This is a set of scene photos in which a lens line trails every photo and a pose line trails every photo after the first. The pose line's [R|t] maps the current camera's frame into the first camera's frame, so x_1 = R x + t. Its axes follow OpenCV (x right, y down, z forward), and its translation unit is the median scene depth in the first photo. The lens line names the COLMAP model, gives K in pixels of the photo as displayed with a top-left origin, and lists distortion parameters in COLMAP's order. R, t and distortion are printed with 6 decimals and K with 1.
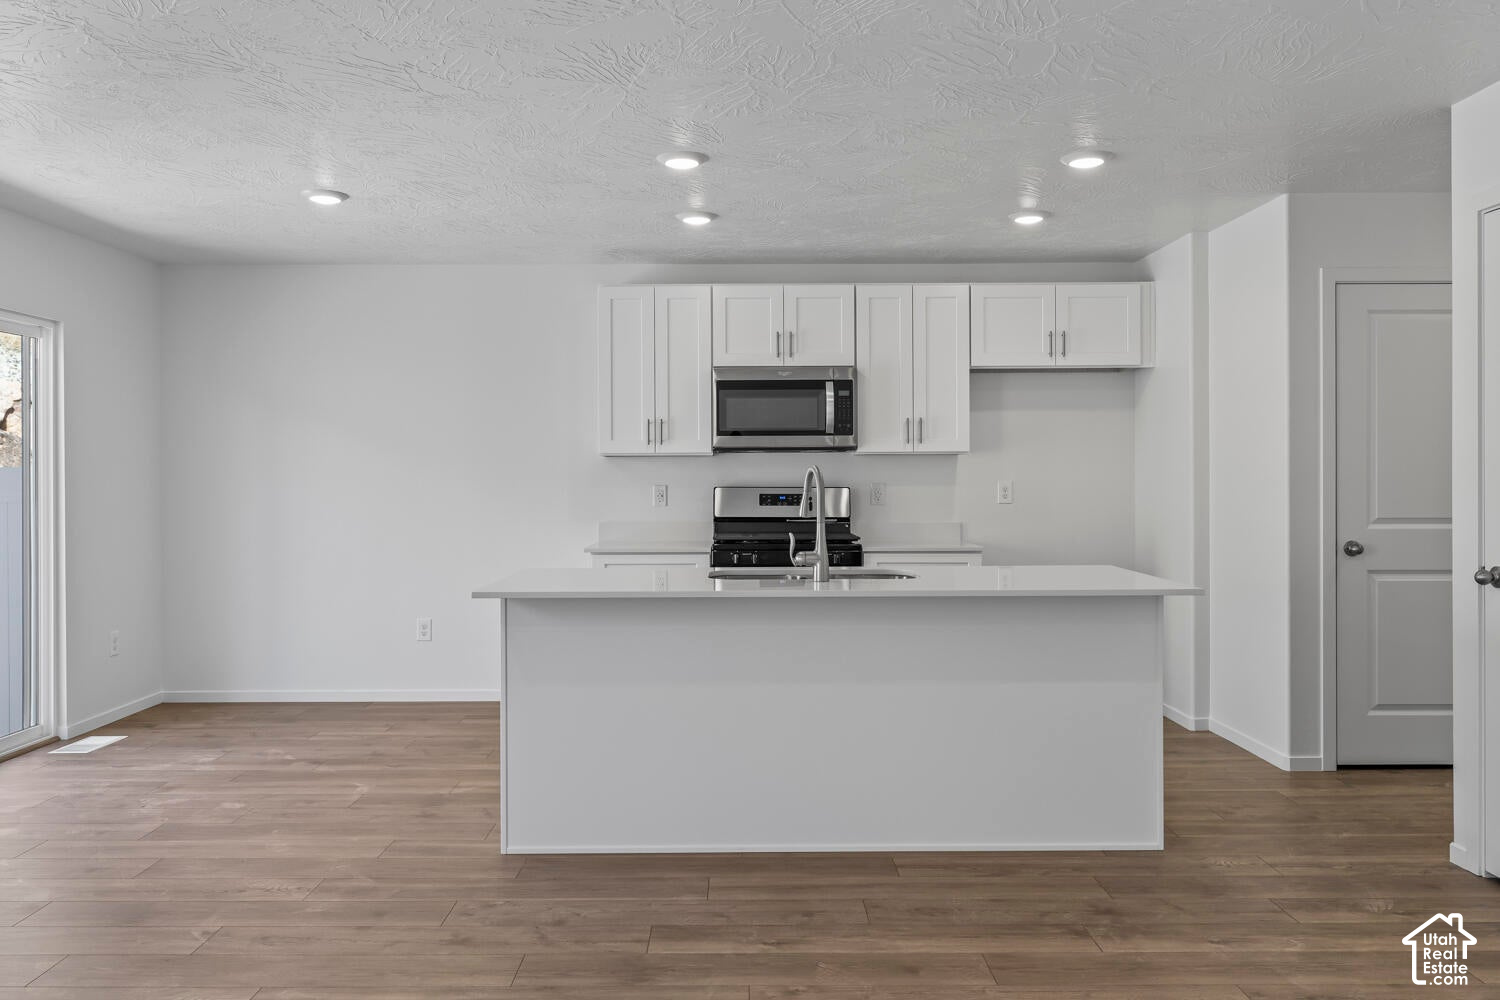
lens RADIAL K [[1145.8, 0, 730.4], [0, 1145.8, 486.7], [0, 0, 1]] dist [-0.000916, 0.004936]
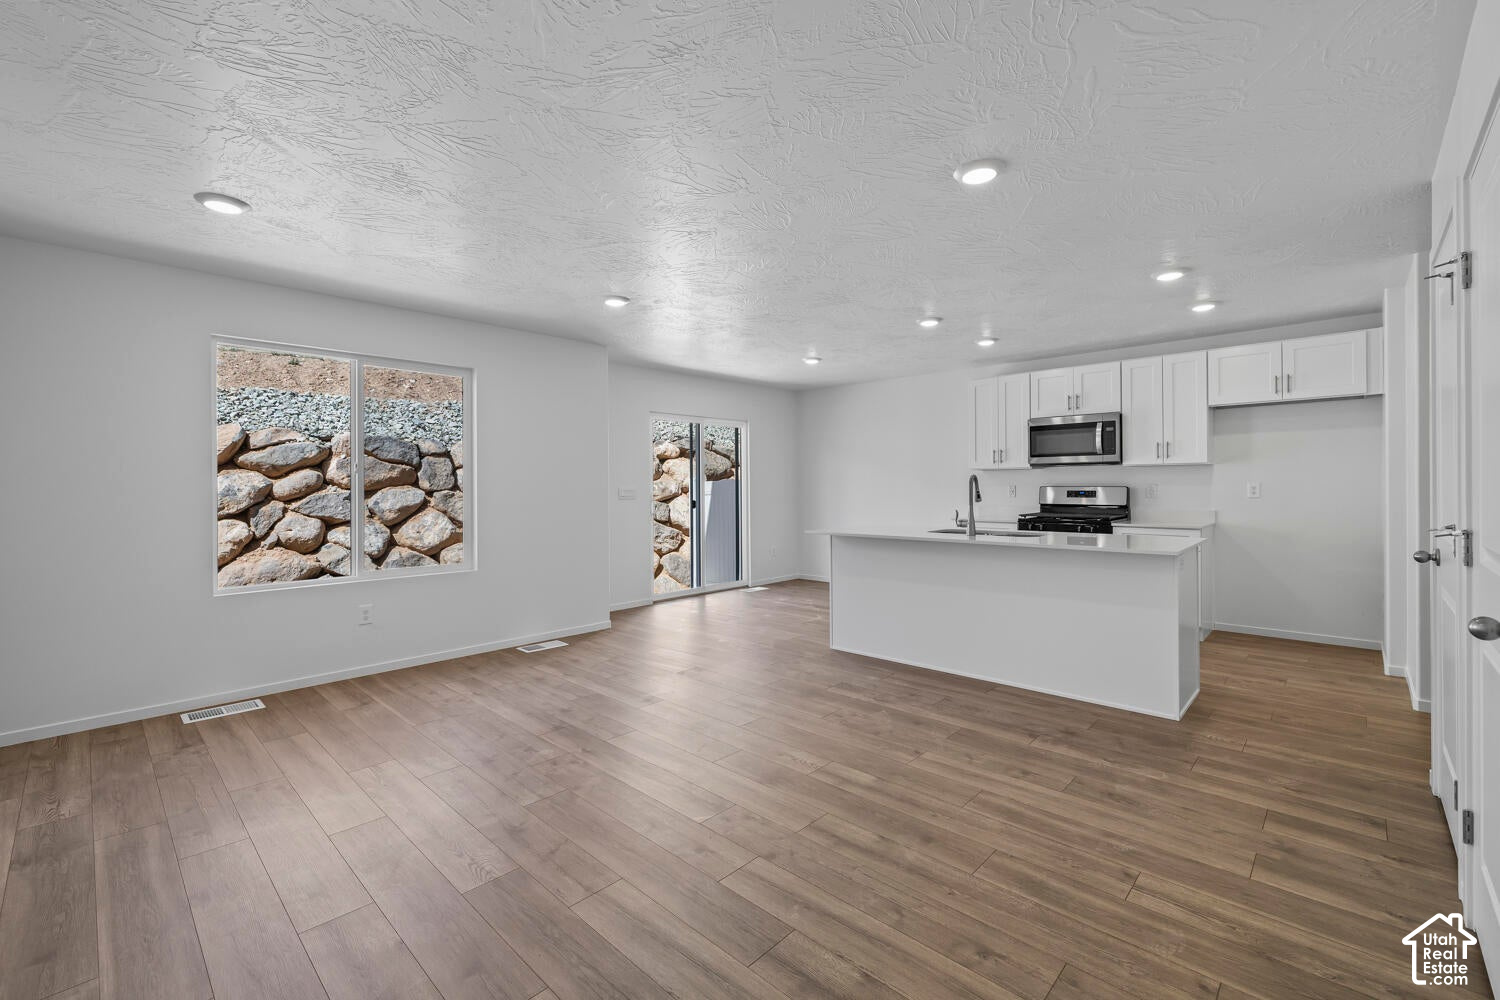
lens RADIAL K [[628.4, 0, 751.2], [0, 628.4, 491.8], [0, 0, 1]] dist [0.002124, -0.000269]
pose [[0.729190, 0.005125, -0.684292, 0.427711], [0.000310, 0.999969, 0.007820, 0.000973], [0.684311, -0.005915, 0.729166, -0.009184]]
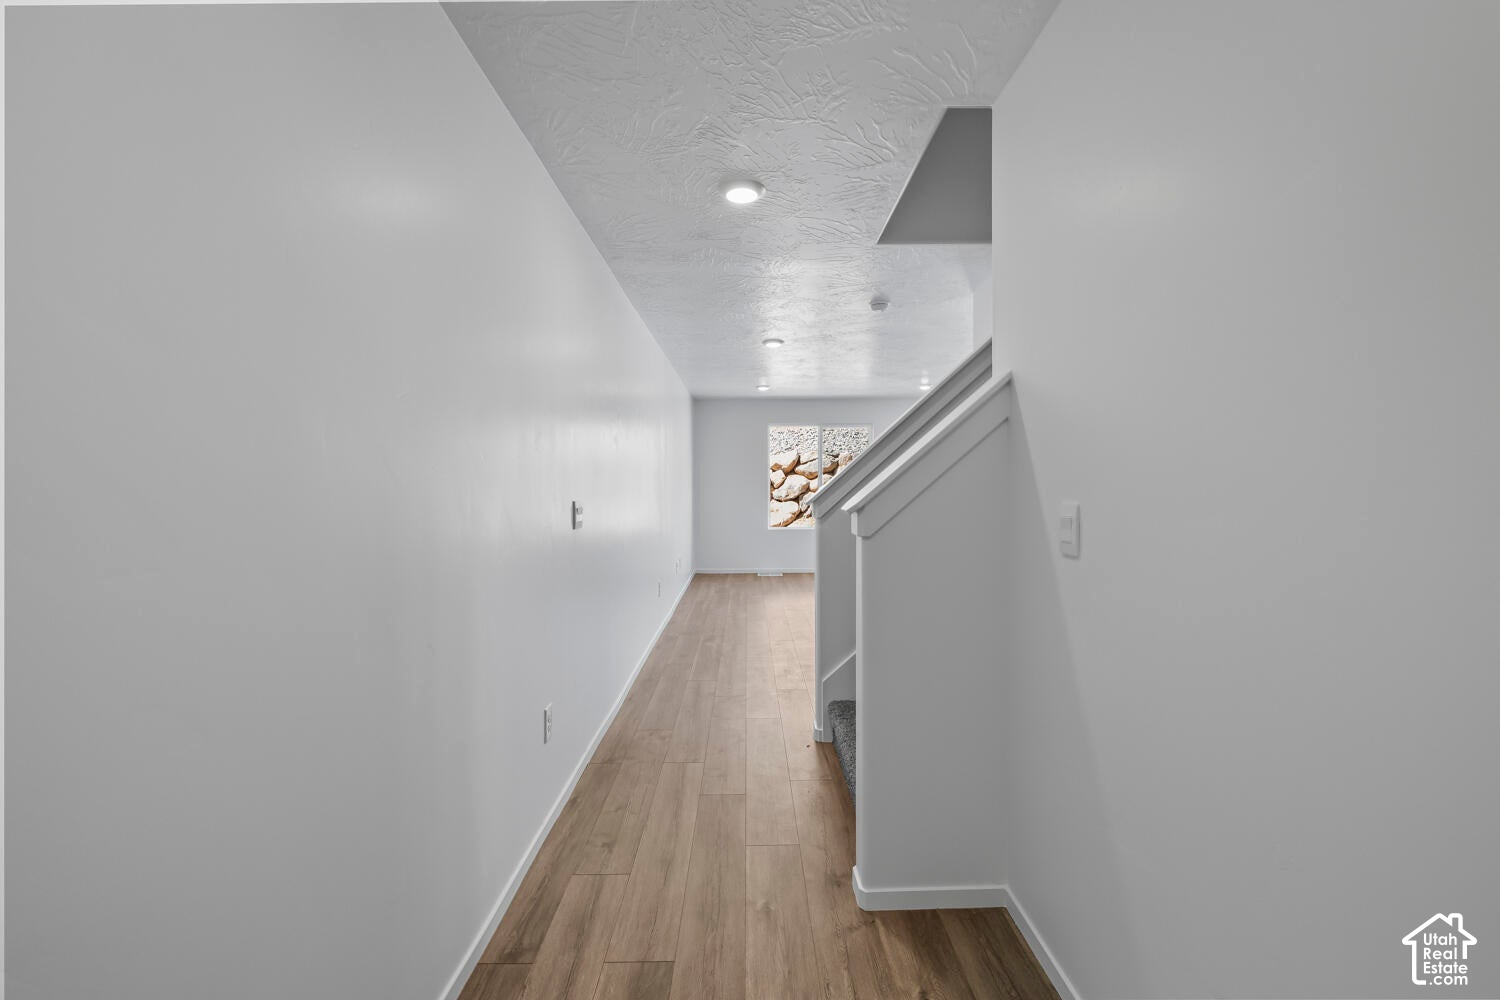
lens RADIAL K [[628.4, 0, 753.3], [0, 628.4, 492.2], [0, 0, 1]] dist [0.002124, -0.000269]
pose [[0.005112, 0.015951, -0.999860, 1.327467], [0.001072, 0.999872, 0.015957, -0.009399], [0.999986, -0.001154, 0.005094, 0.046452]]
